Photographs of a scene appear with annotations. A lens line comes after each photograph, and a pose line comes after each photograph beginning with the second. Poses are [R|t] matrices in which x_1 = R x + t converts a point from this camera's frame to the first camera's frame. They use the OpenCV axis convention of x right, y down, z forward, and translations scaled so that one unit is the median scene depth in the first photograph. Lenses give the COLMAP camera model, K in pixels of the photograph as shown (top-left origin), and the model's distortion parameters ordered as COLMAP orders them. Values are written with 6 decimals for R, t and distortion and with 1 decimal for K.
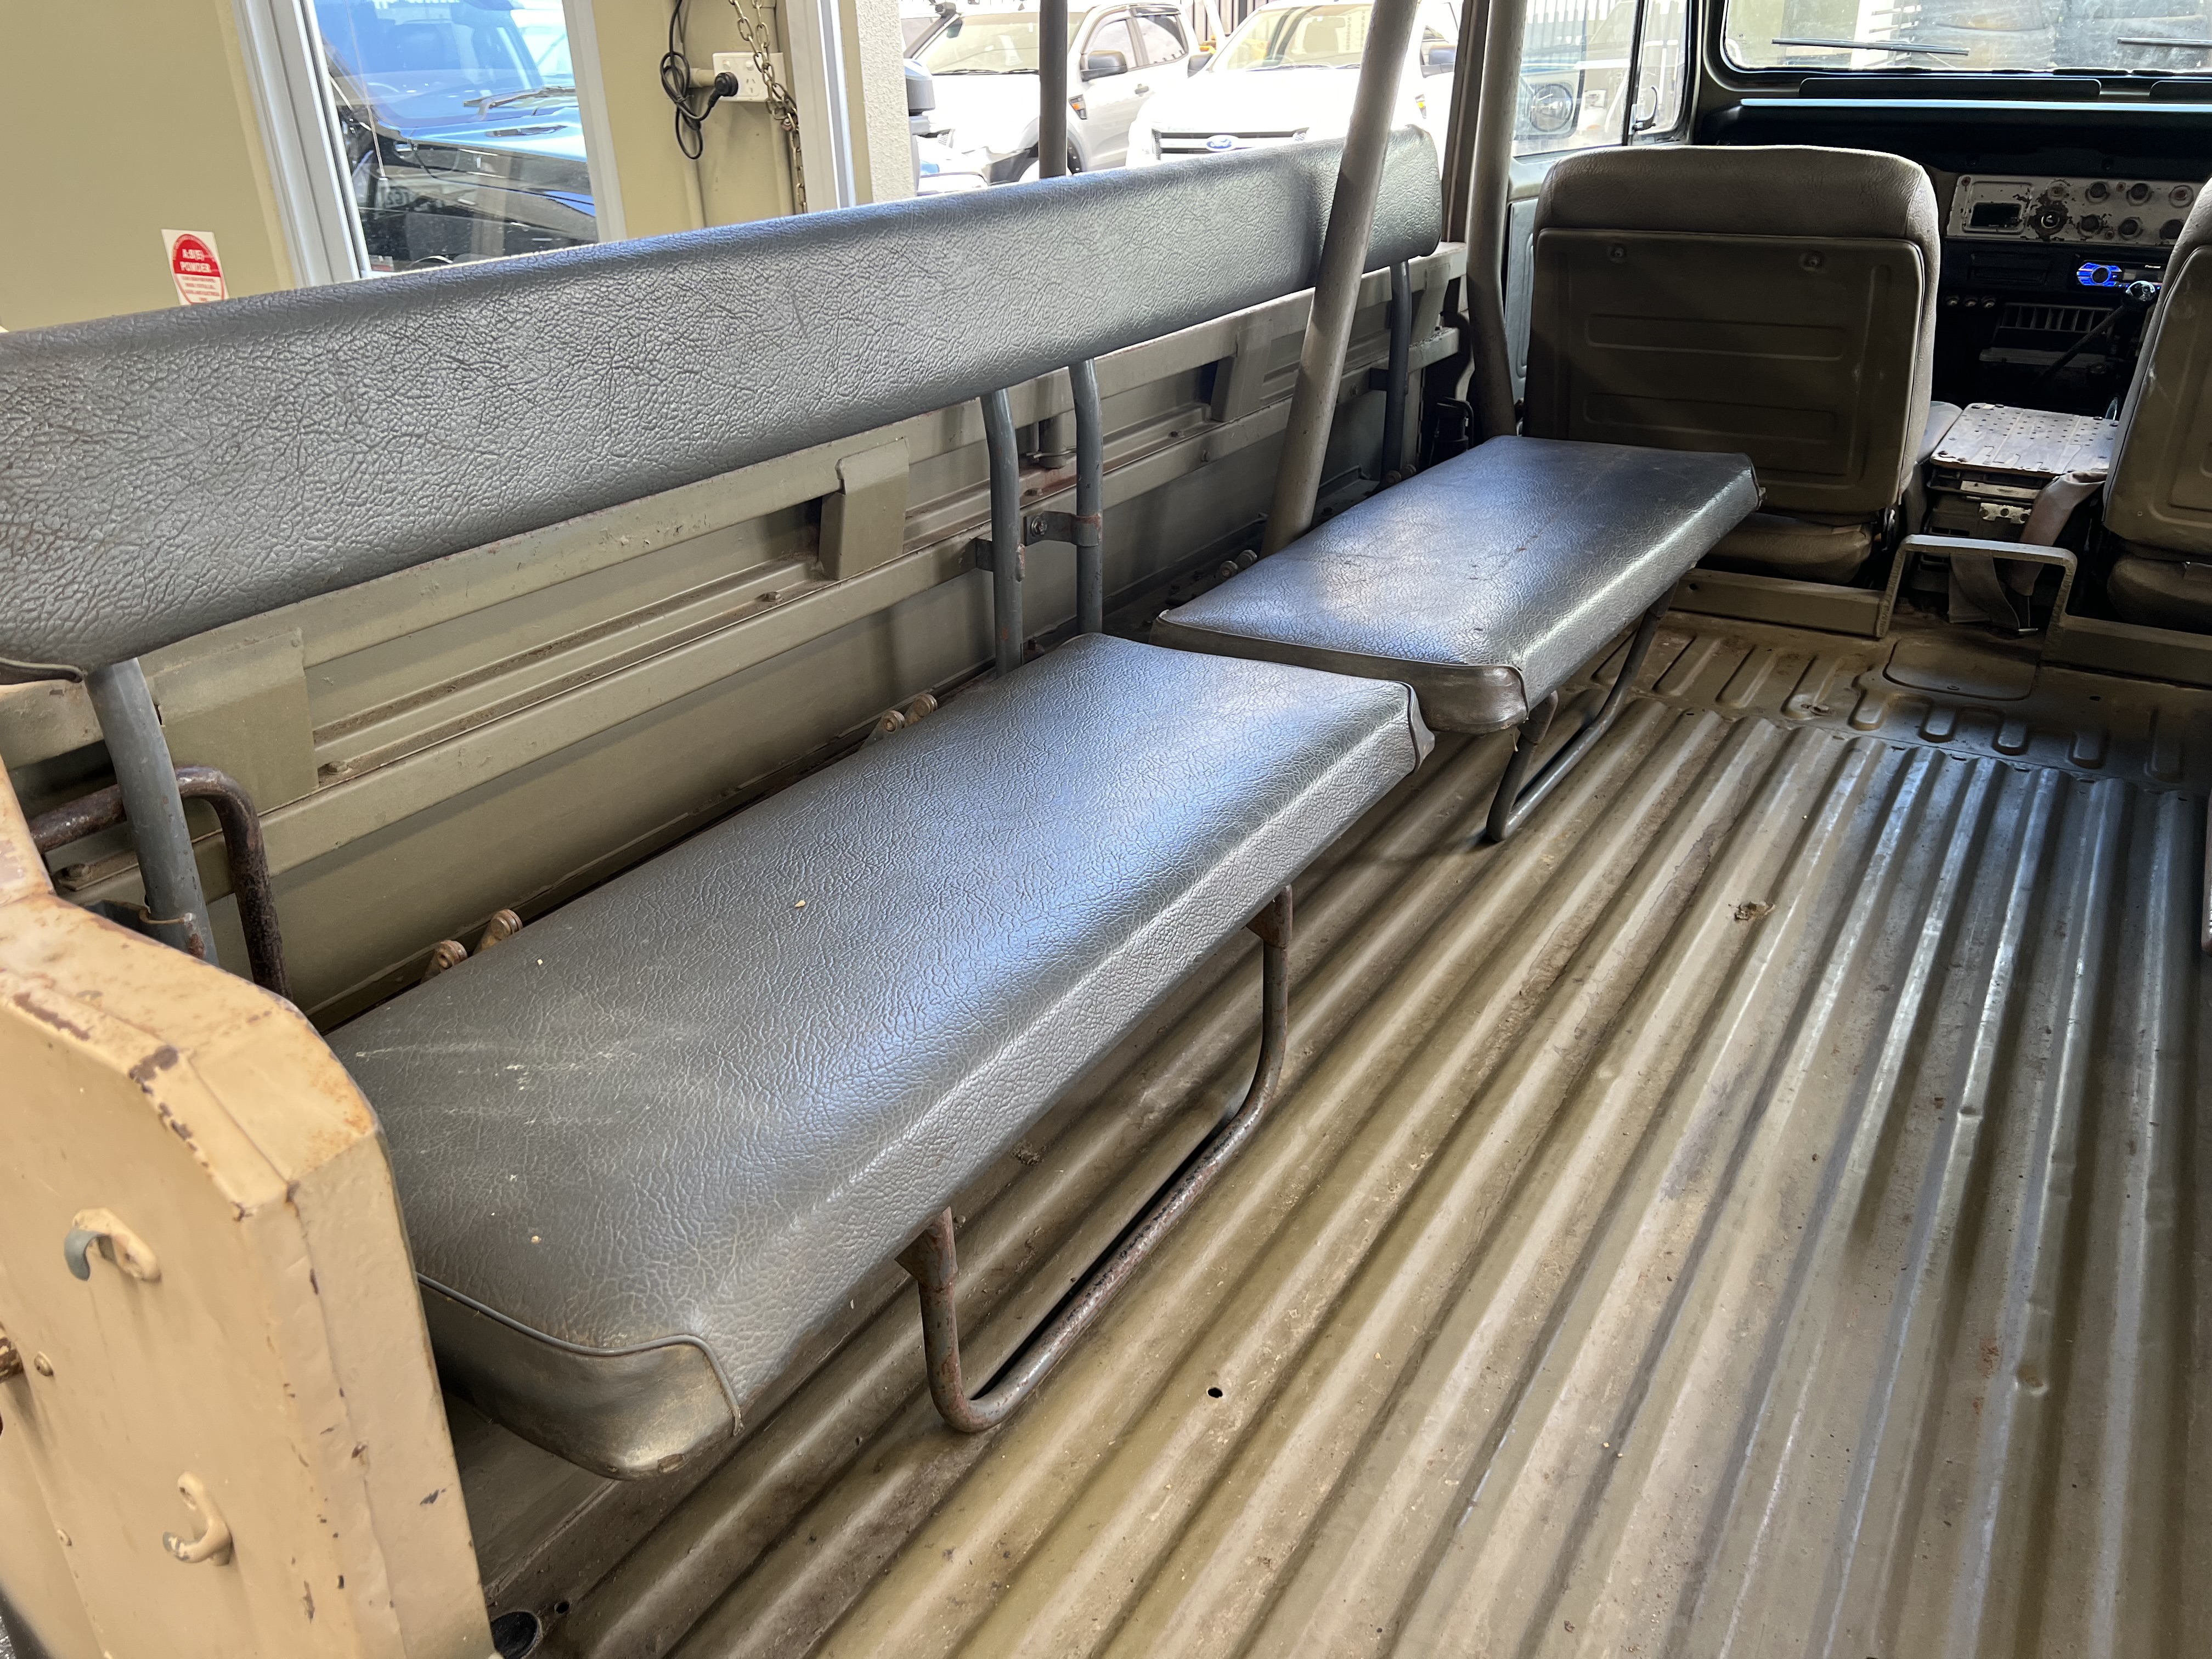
lens RADIAL K [[1675.4, 0, 1142.9], [0, 1675.4, 821.9], [0, 0, 1]] dist [0.058679, -0.072210]
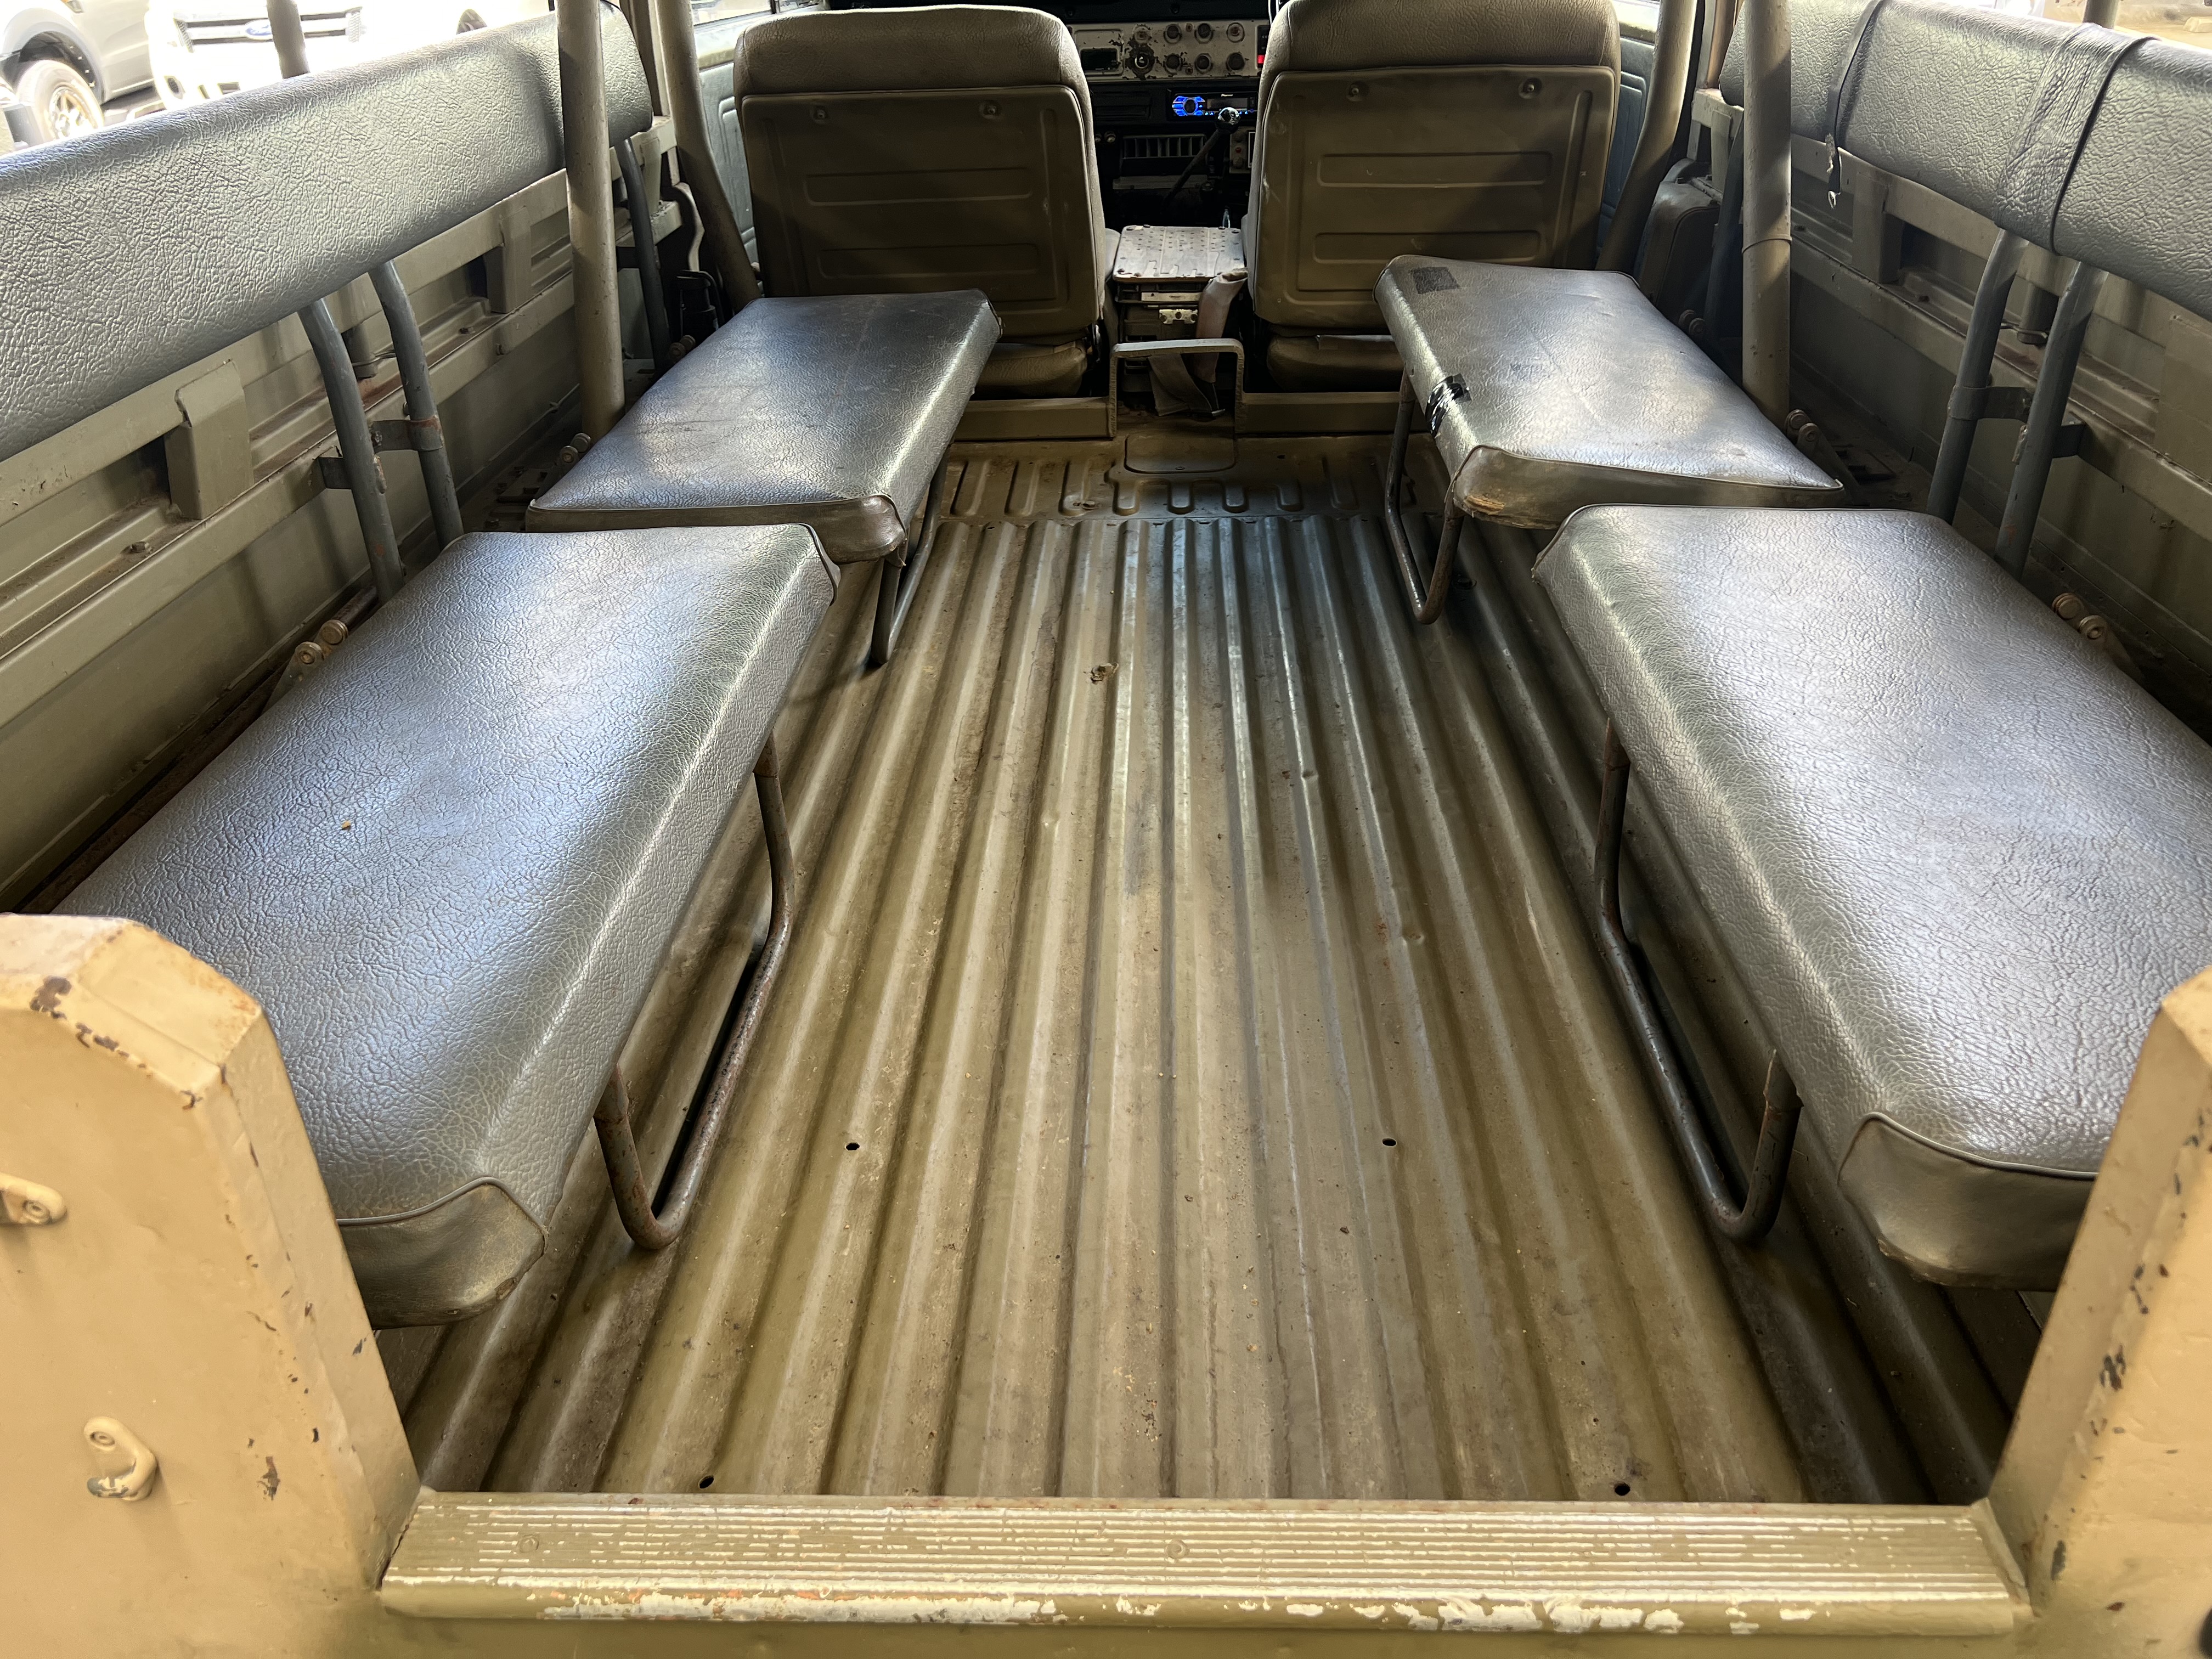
lens RADIAL K [[1712.3, 0, 1139.4], [0, 1712.3, 838.7], [0, 0, 1]] dist [0.079617, -0.115388]
pose [[0.865068, -0.255986, 0.431426, -0.168186], [0.227225, 0.966672, 0.117958, 0.029643], [-0.447243, -0.004011, 0.894403, -0.093278]]
